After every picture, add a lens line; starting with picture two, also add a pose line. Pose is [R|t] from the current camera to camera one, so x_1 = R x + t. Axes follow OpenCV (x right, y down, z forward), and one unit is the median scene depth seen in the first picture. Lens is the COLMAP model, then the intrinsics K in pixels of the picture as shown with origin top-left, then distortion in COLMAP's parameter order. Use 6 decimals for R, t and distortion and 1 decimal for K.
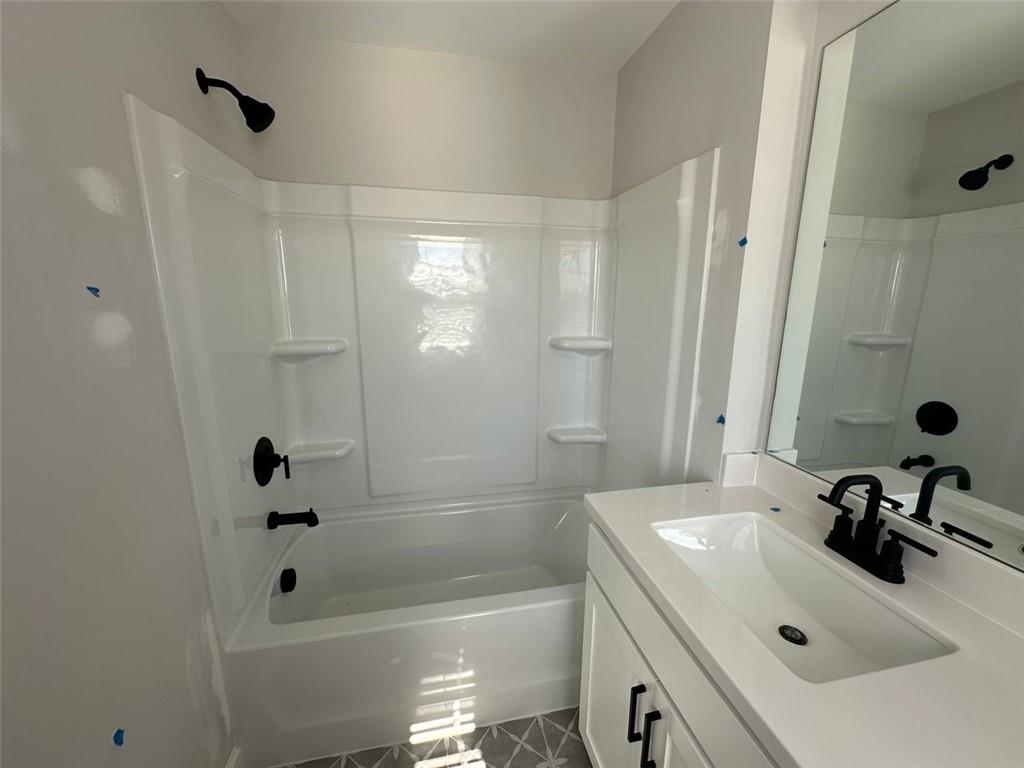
lens RADIAL K [[407.2, 0, 512.0], [0, 407.2, 384.0], [0, 0, 1]] dist [0.001096, 0.000254]
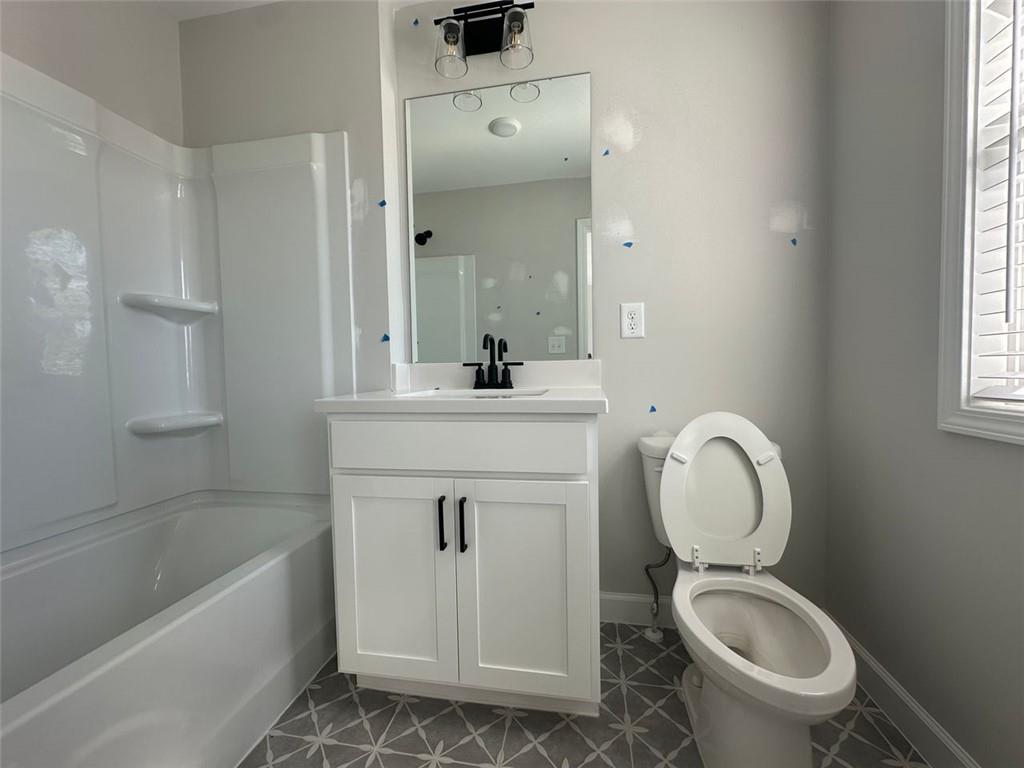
lens RADIAL K [[407.2, 0, 512.0], [0, 407.2, 384.0], [0, 0, 1]] dist [0.001096, 0.000254]
pose [[0.380310, -0.046529, 0.923688, -0.489005], [0.212959, 0.976302, -0.038502, 0.339388], [-0.900007, 0.211351, 0.381207, 0.179599]]
